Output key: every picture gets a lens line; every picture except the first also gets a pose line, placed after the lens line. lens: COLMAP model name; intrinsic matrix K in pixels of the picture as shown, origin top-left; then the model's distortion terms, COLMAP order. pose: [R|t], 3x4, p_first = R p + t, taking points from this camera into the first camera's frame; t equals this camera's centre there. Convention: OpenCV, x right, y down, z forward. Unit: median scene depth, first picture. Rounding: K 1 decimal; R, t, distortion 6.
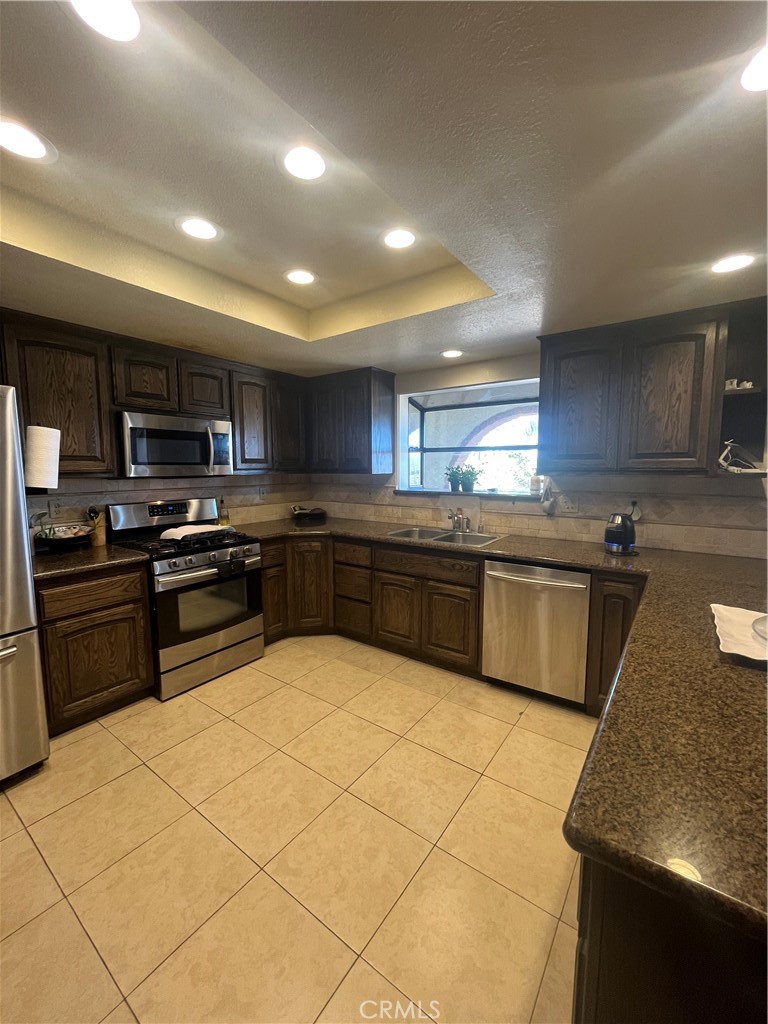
lens RADIAL K [[415.9, 0, 383.6], [0, 415.9, 509.3], [0, 0, 1]] dist [-0.002879, 0.000820]
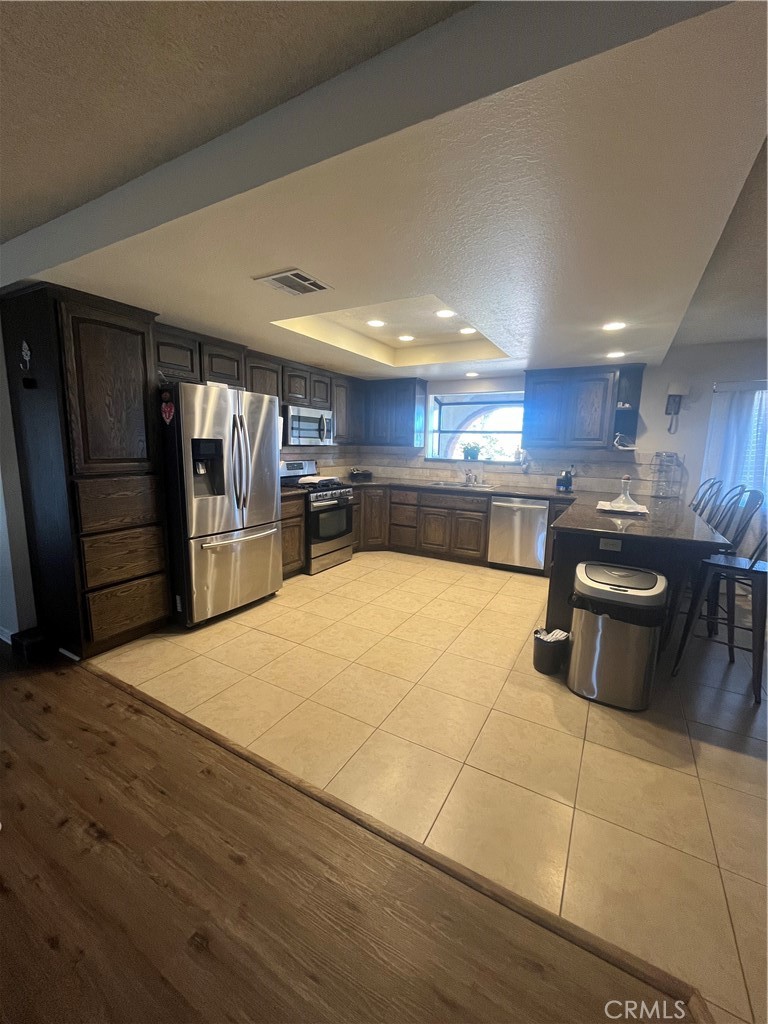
lens RADIAL K [[415.9, 0, 383.0], [0, 415.9, 510.1], [0, 0, 1]] dist [-0.002879, 0.000820]
pose [[0.994037, 0.006086, 0.108869, -0.364771], [-0.012188, 0.998386, 0.055473, 0.077816], [-0.108356, -0.056469, 0.992507, -0.635614]]
